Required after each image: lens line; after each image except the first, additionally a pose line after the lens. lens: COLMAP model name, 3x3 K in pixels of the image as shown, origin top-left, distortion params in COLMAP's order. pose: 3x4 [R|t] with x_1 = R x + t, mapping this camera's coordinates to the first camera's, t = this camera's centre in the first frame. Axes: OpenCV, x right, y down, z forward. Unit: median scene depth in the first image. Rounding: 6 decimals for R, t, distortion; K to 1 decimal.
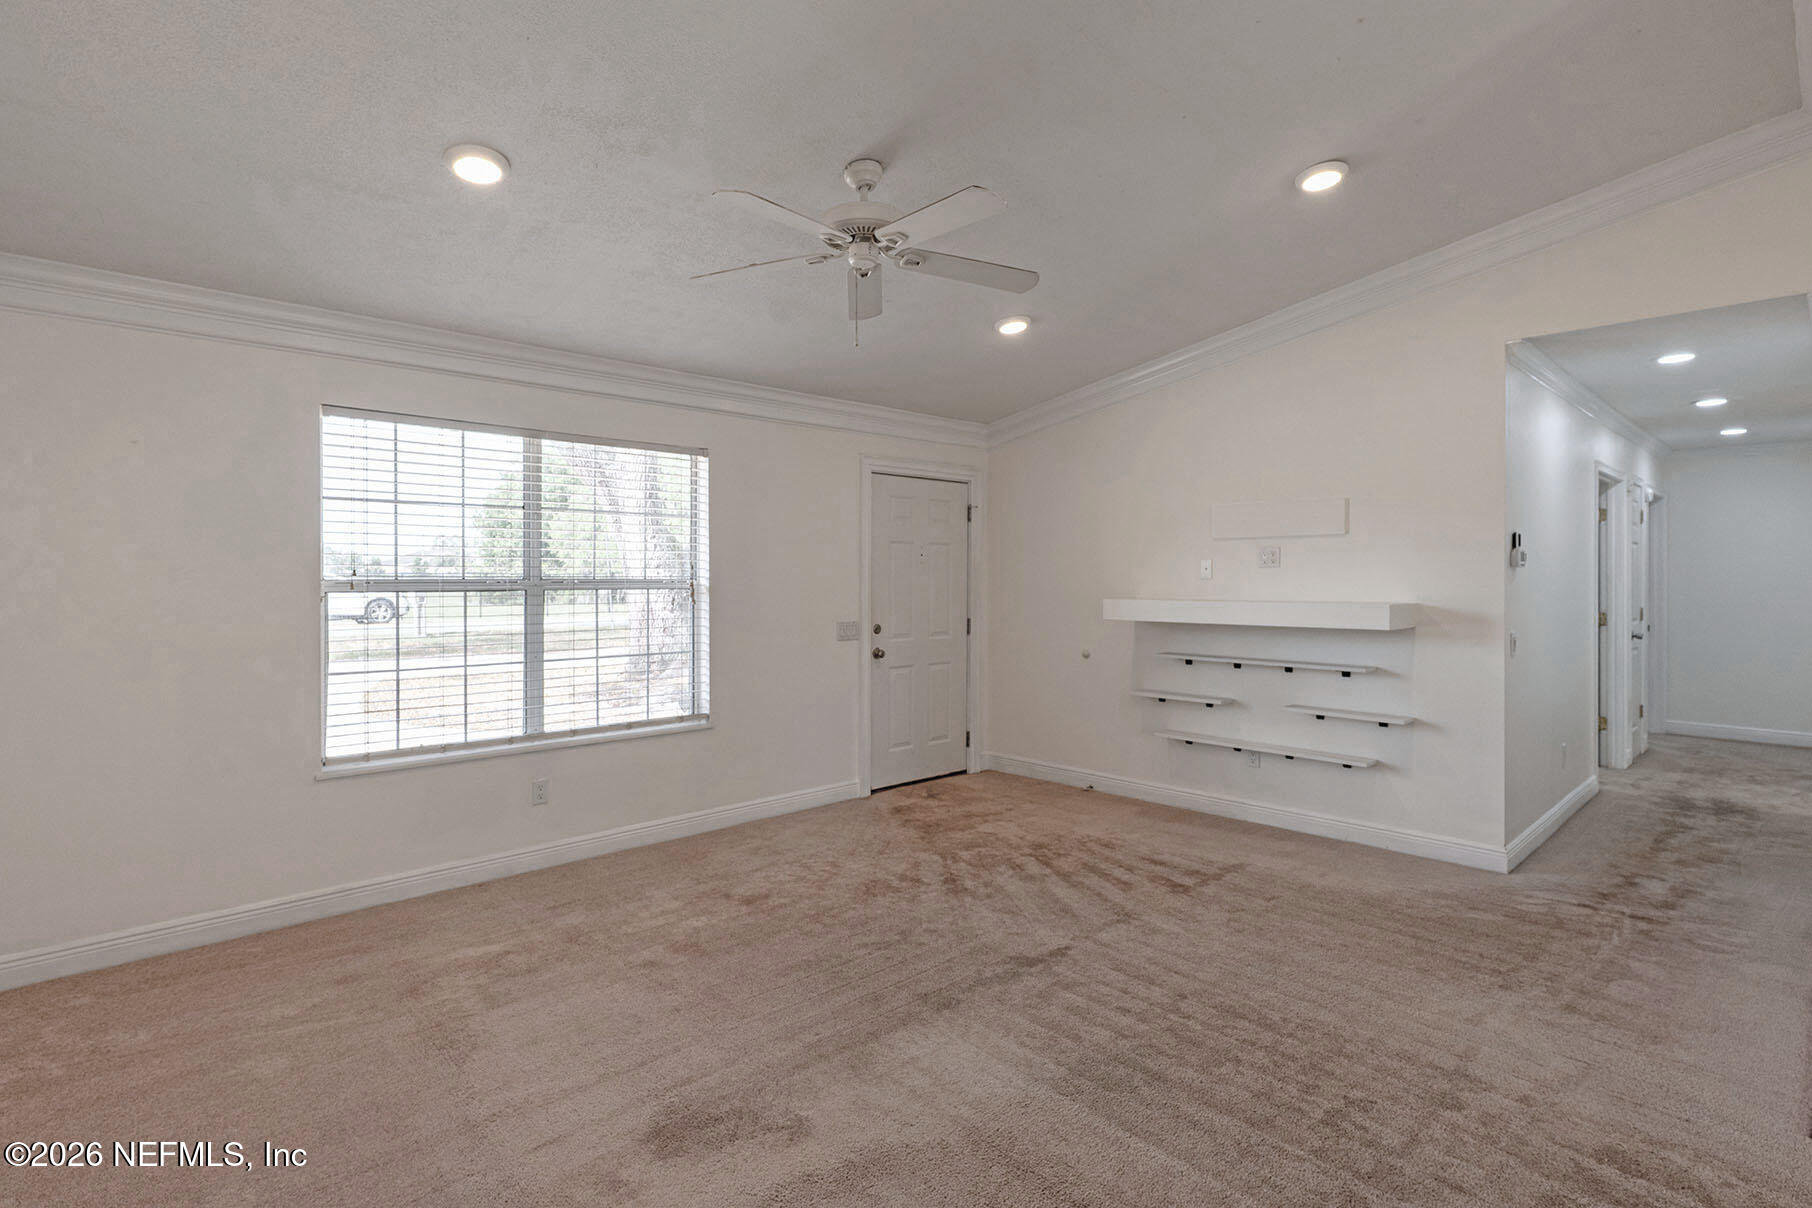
lens RADIAL K [[883.1, 0, 912.0], [0, 883.1, 594.0], [0, 0, 1]] dist [-0.000927, 0.000785]
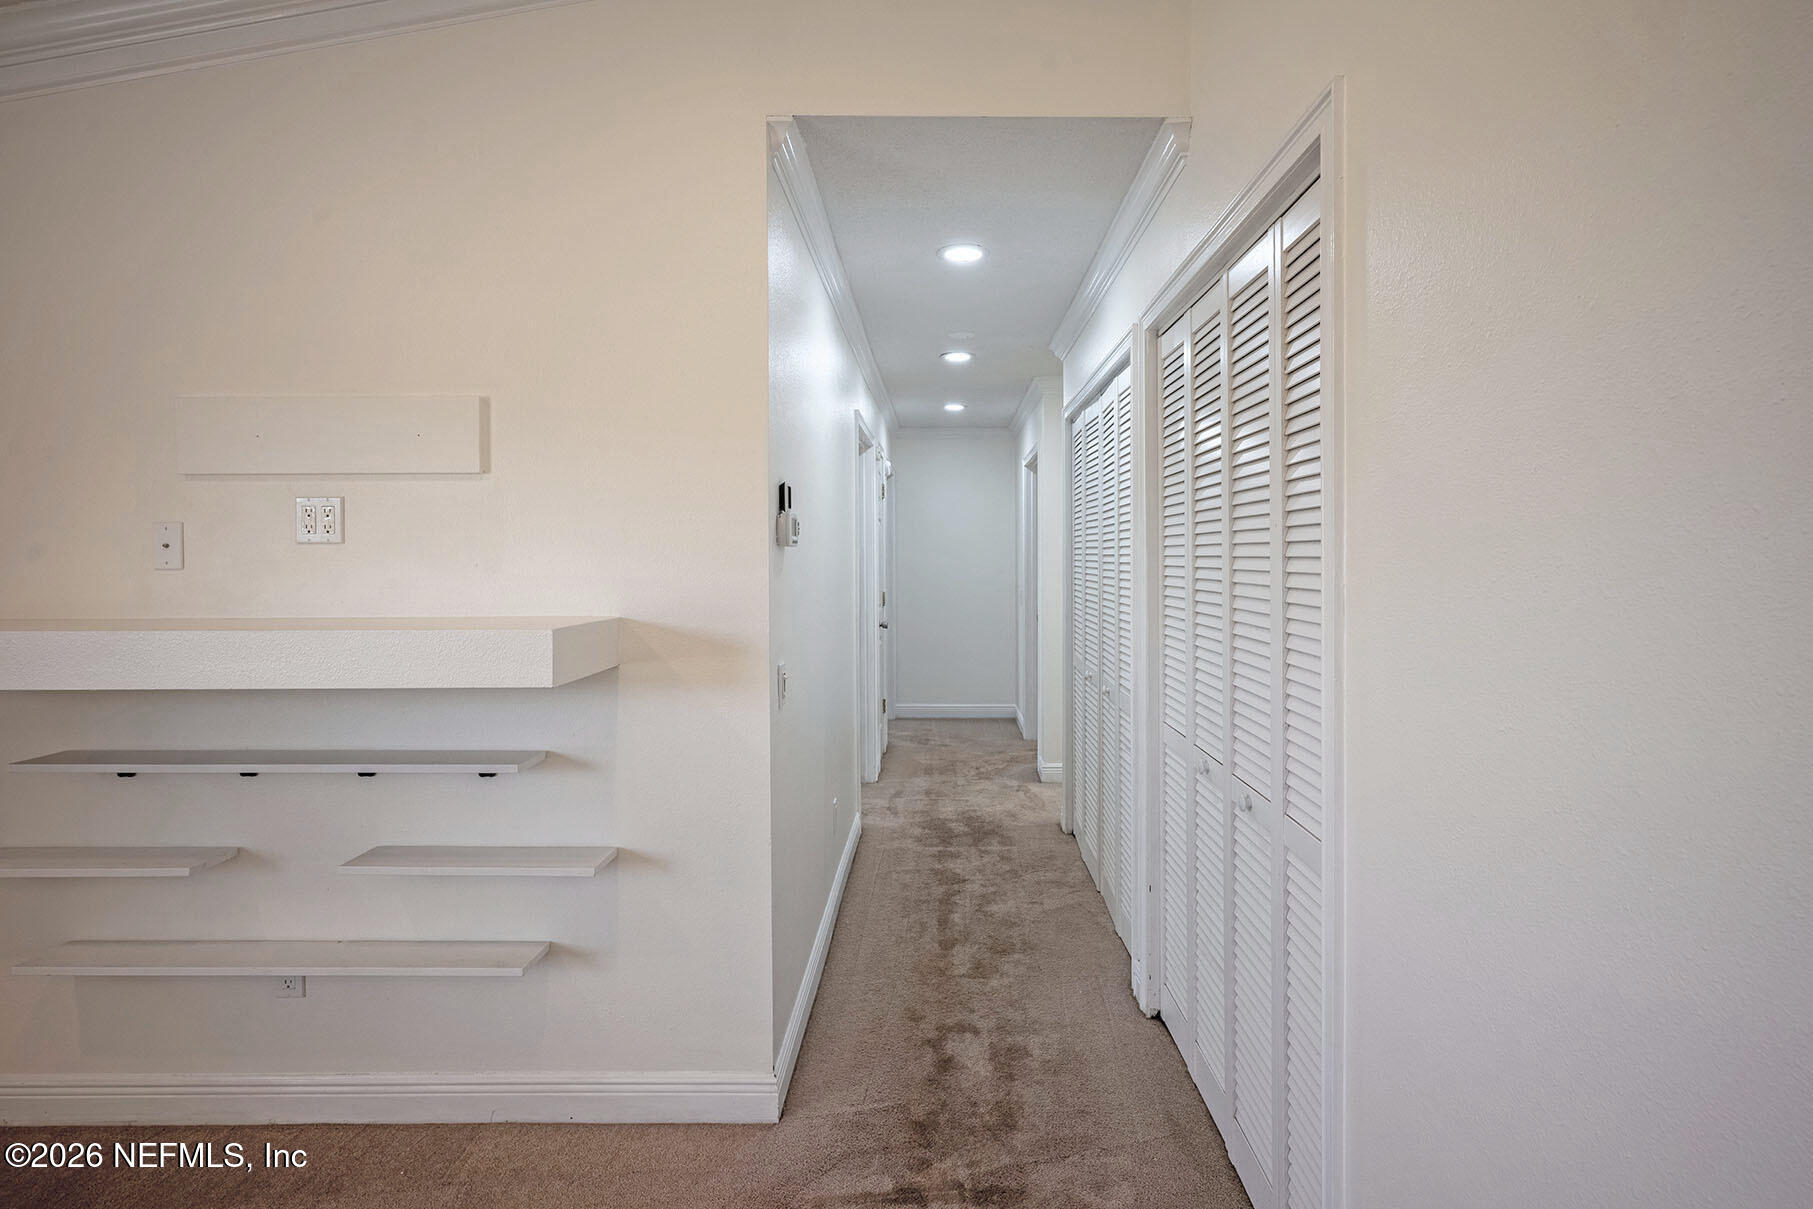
lens RADIAL K [[881.1, 0, 889.3], [0, 881.1, 558.4], [0, 0, 1]] dist [0.001921, 0.001803]
pose [[0.732792, -0.001208, 0.680452, 0.354752], [0.010803, 0.999893, -0.009859, -0.016354], [-0.680367, 0.014576, 0.732726, 0.548959]]
